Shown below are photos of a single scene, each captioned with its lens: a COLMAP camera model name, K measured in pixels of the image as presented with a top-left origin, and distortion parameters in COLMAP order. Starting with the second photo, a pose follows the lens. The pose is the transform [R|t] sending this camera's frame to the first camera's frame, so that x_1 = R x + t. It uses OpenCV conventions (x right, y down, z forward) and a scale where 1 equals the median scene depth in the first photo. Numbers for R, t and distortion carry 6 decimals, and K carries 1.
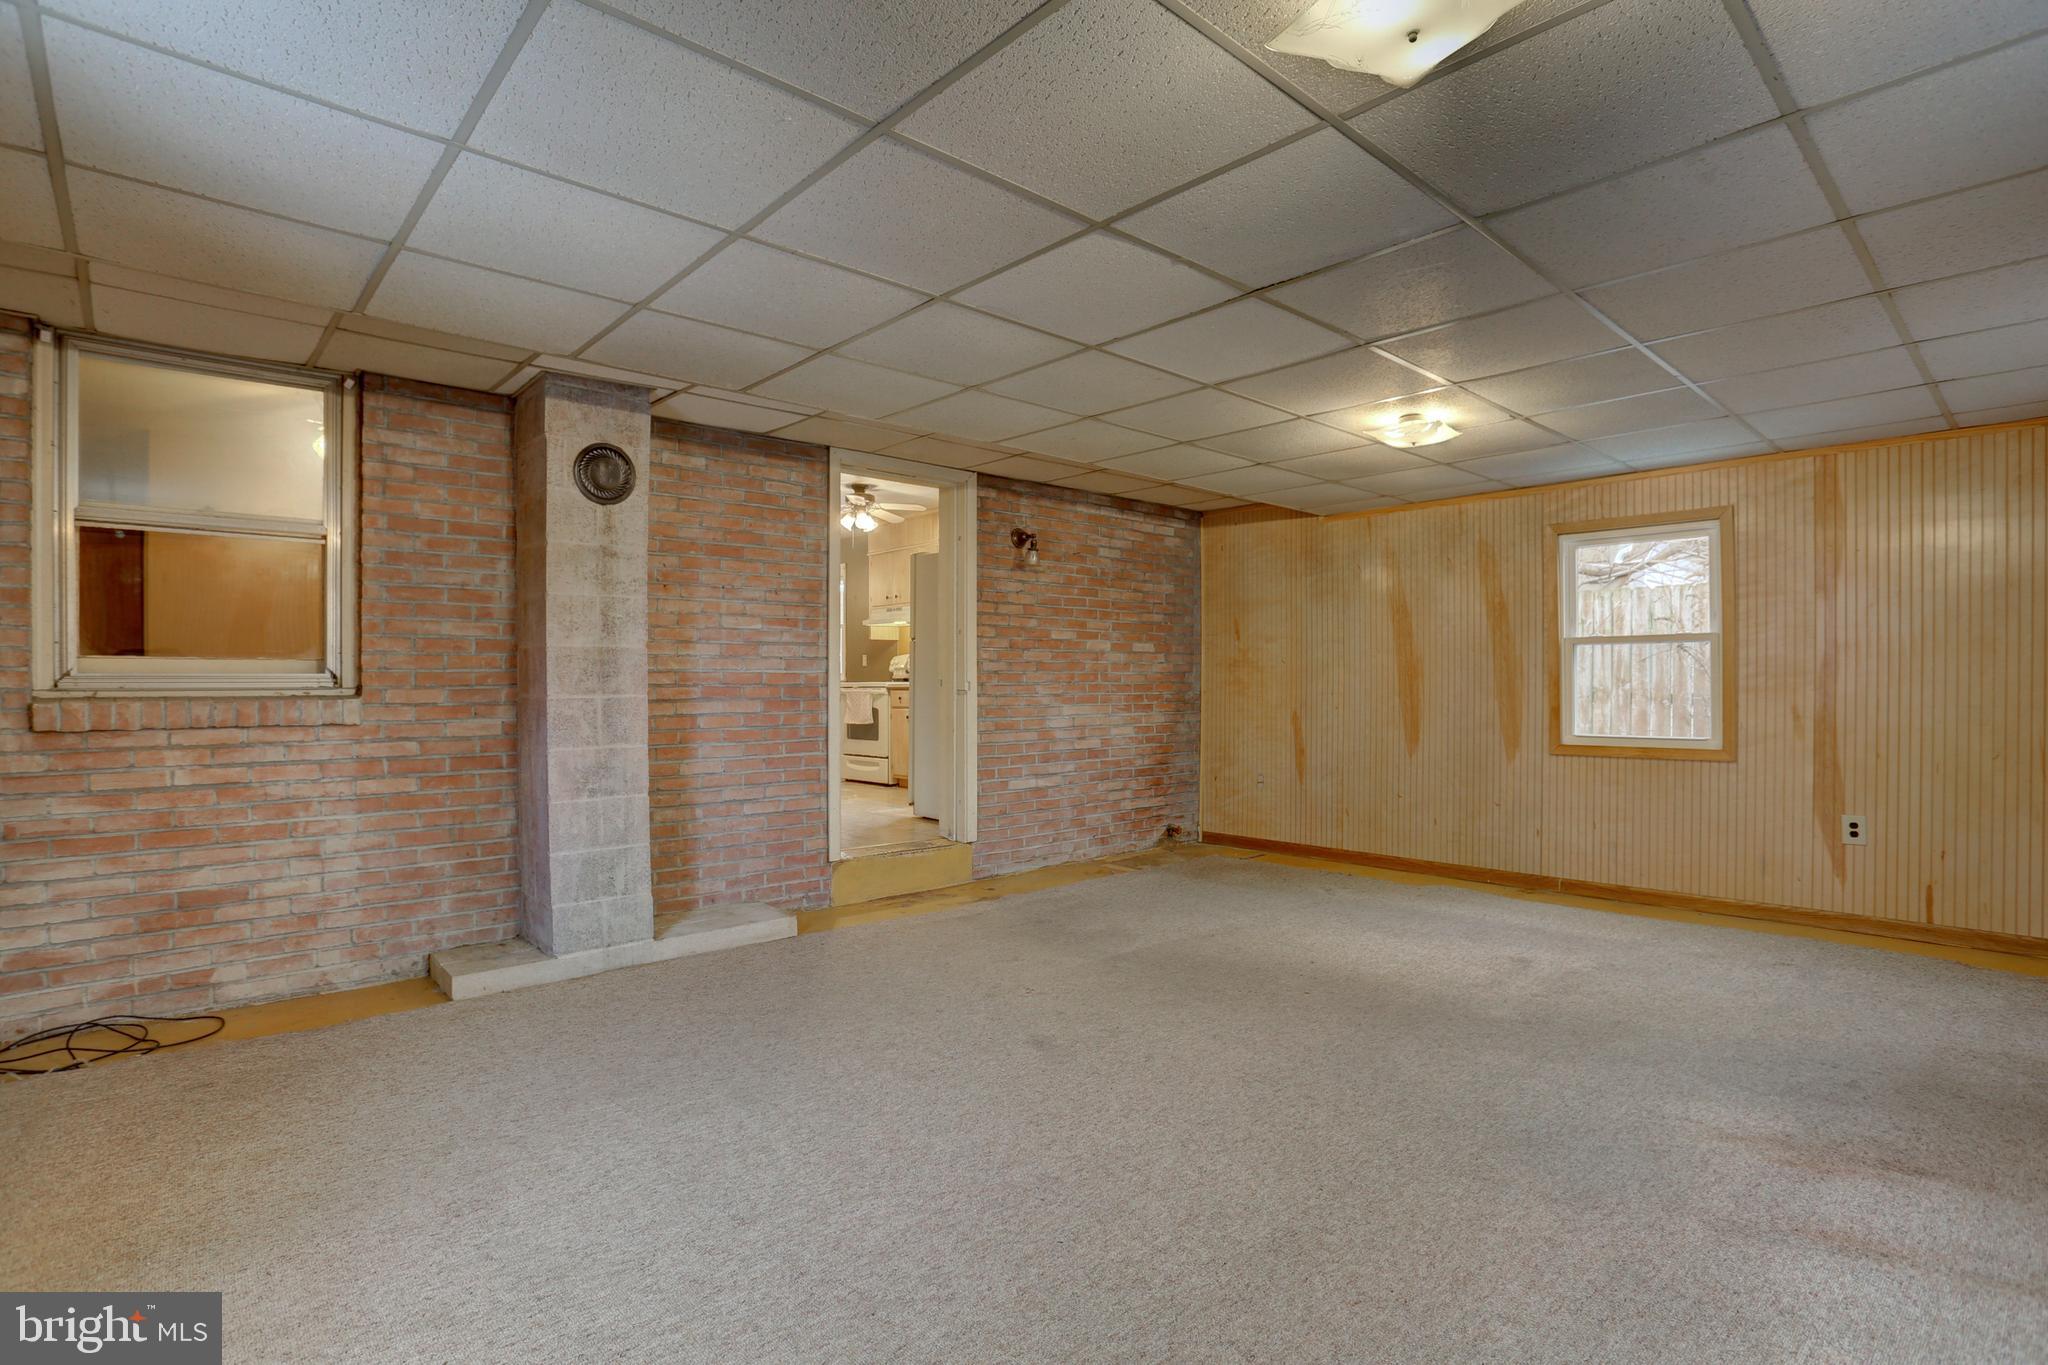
lens RADIAL K [[1008.1, 0, 1024.7], [0, 1008.1, 689.3], [0, 0, 1]] dist [-0.082678, 0.036020]
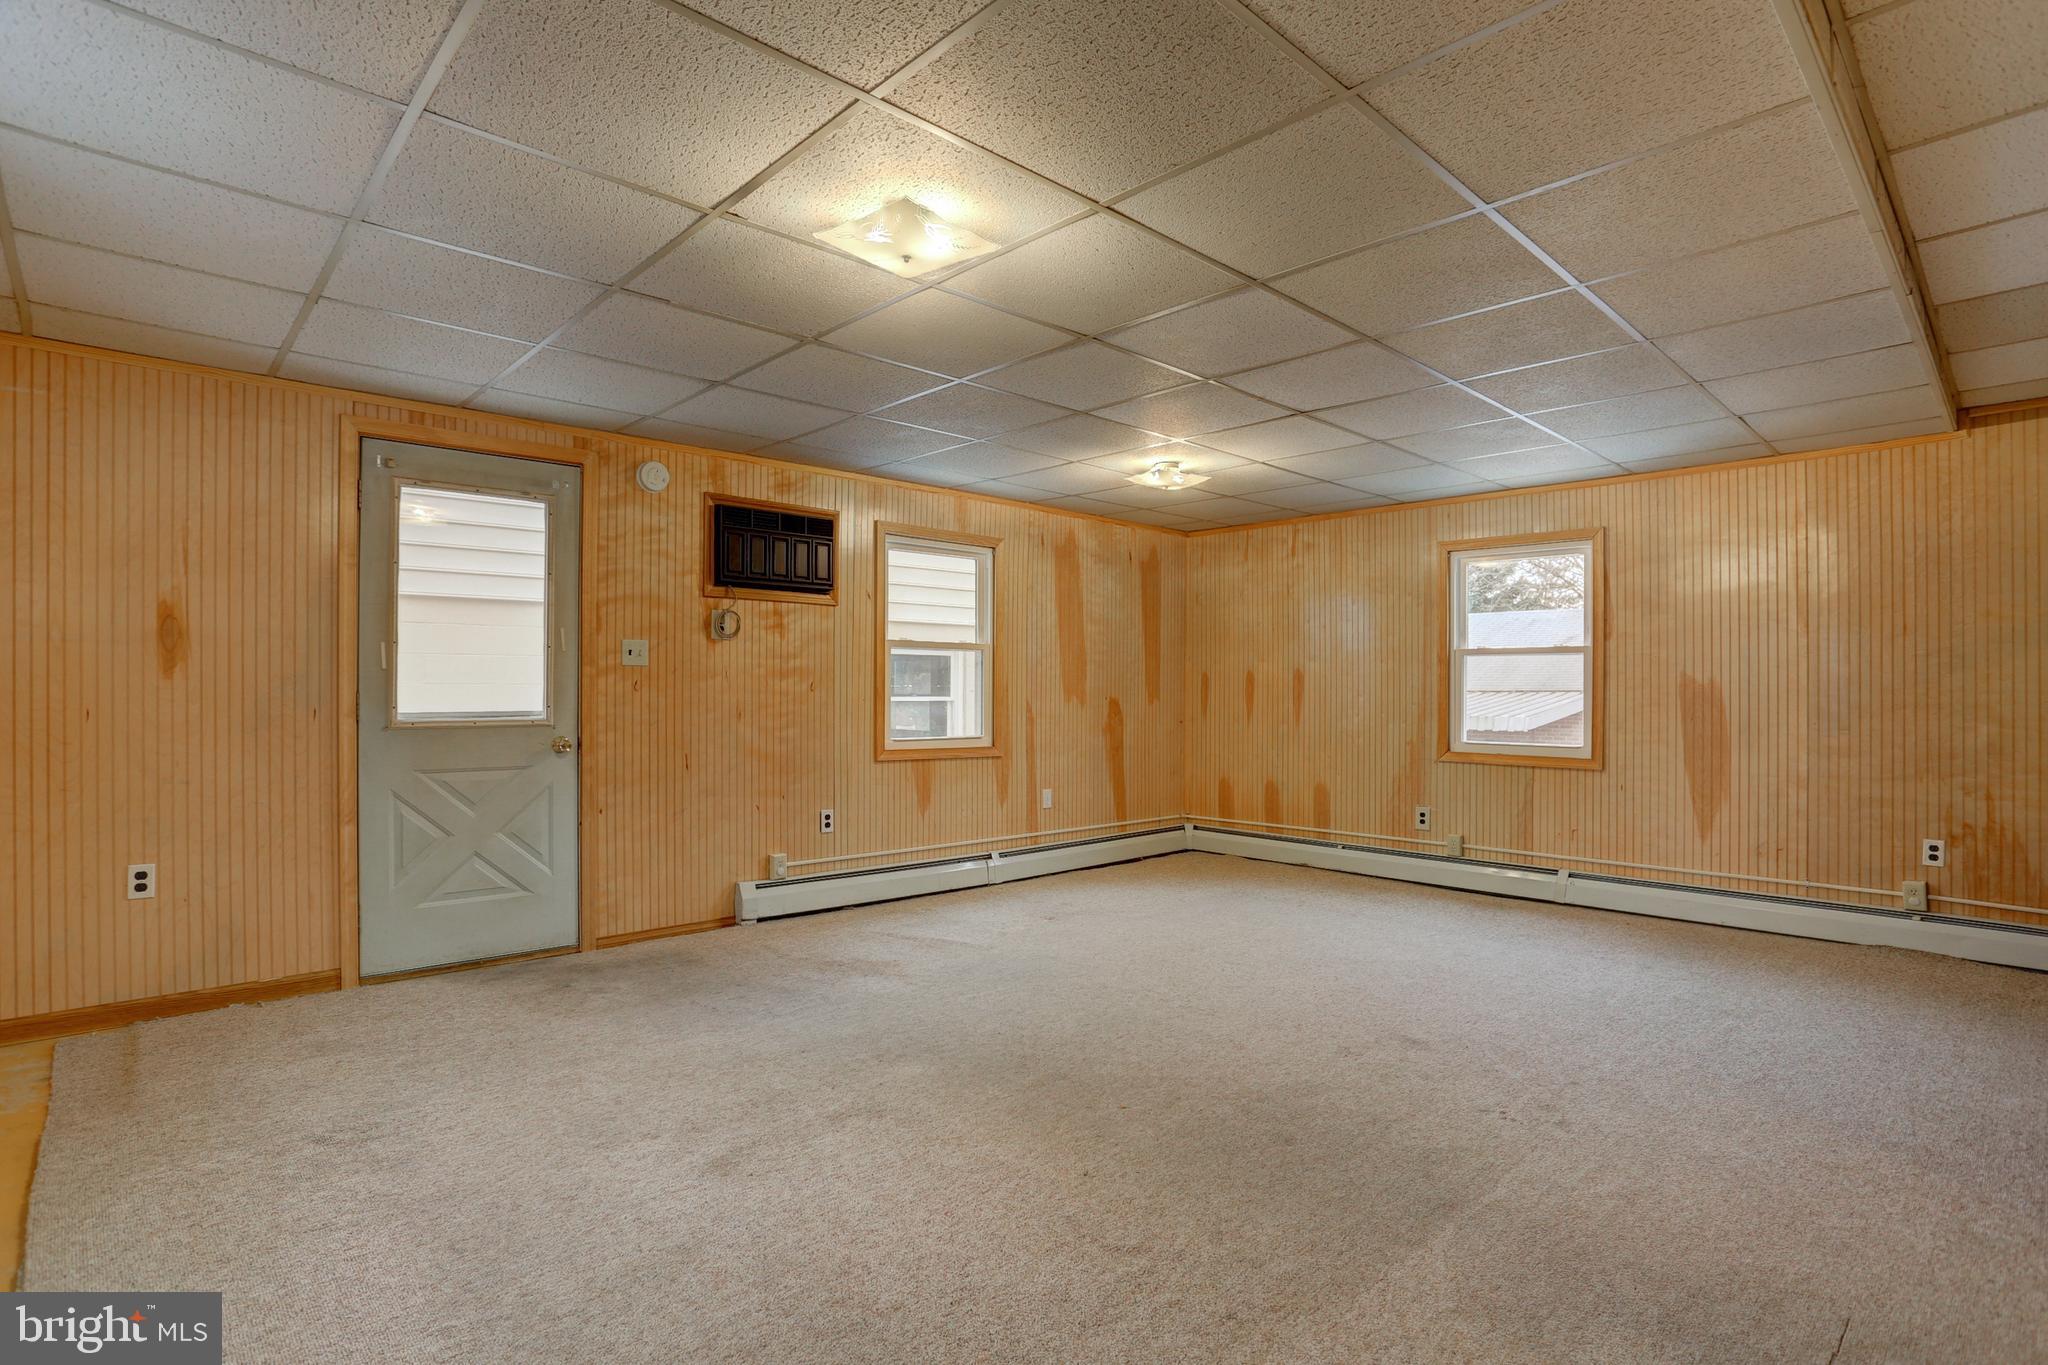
lens RADIAL K [[1002.3, 0, 1032.2], [0, 1002.3, 691.0], [0, 0, 1]] dist [-0.077297, 0.034151]
pose [[-0.999724, -0.000453, -0.023489, 0.269668], [-0.000650, 0.999965, 0.008366, -0.005793], [0.023485, 0.008379, -0.999689, 1.264084]]
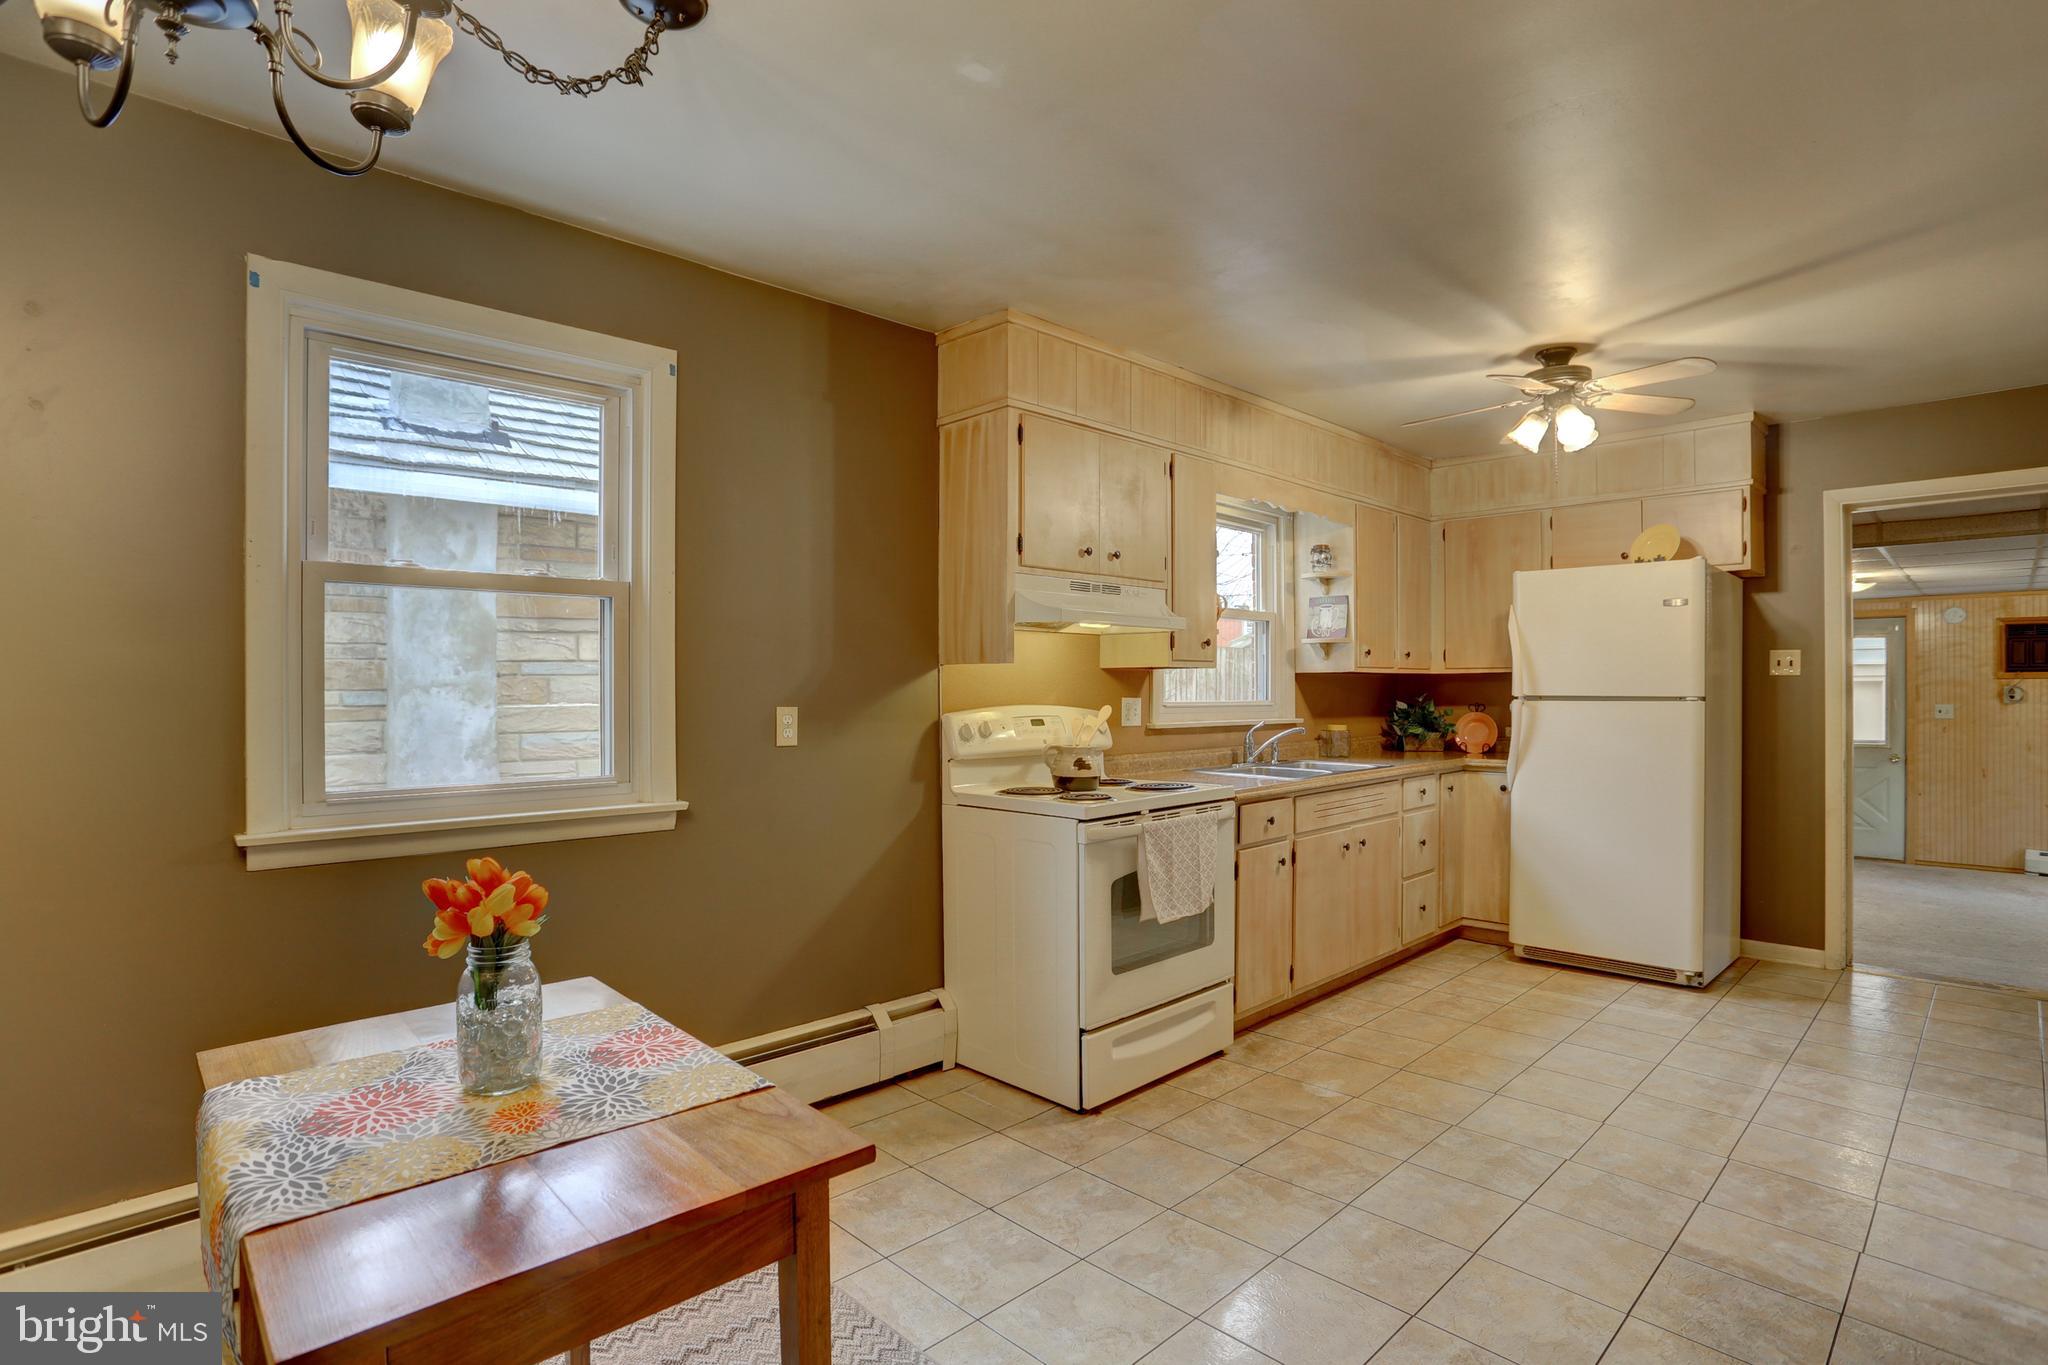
lens RADIAL K [[1016.1, 0, 1034.0], [0, 1016.1, 689.6], [0, 0, 1]] dist [-0.075342, 0.032289]
pose [[-0.049413, 0.000376, 0.998778, -0.935773], [0.007831, 0.999969, 0.000011, -0.080289], [-0.998748, 0.007822, -0.049415, 1.959077]]
